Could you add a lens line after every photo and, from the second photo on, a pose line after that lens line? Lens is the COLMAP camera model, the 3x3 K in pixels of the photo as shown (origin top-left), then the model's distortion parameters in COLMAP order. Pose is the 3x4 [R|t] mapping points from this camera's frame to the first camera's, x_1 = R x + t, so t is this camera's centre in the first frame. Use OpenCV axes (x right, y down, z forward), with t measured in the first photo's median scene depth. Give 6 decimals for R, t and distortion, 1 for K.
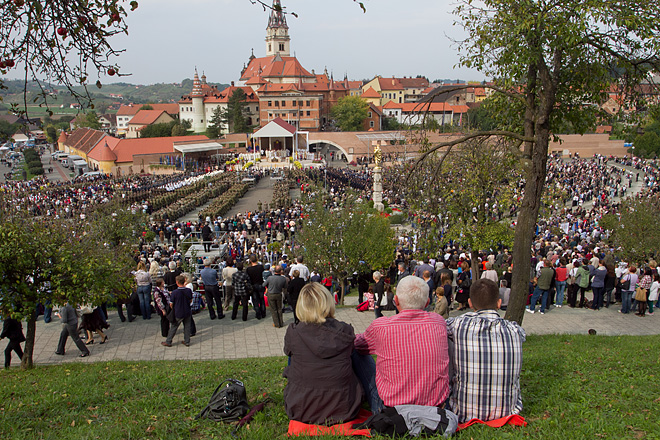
lens RADIAL K [[529.6, 0, 330.4], [0, 529.6, 218.9], [0, 0, 1]] dist [-0.084028, 0.001538]
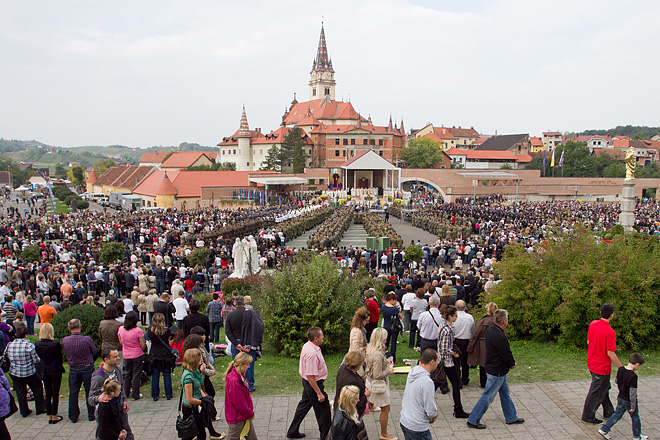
lens RADIAL K [[529.6, 0, 329.7], [0, 529.6, 220.6], [0, 0, 1]] dist [-0.084028, 0.001538]
pose [[0.999790, 0.016209, 0.012526, -0.123941], [-0.014598, 0.992735, -0.119430, 0.018812], [-0.014371, 0.119222, 0.992764, 0.114710]]
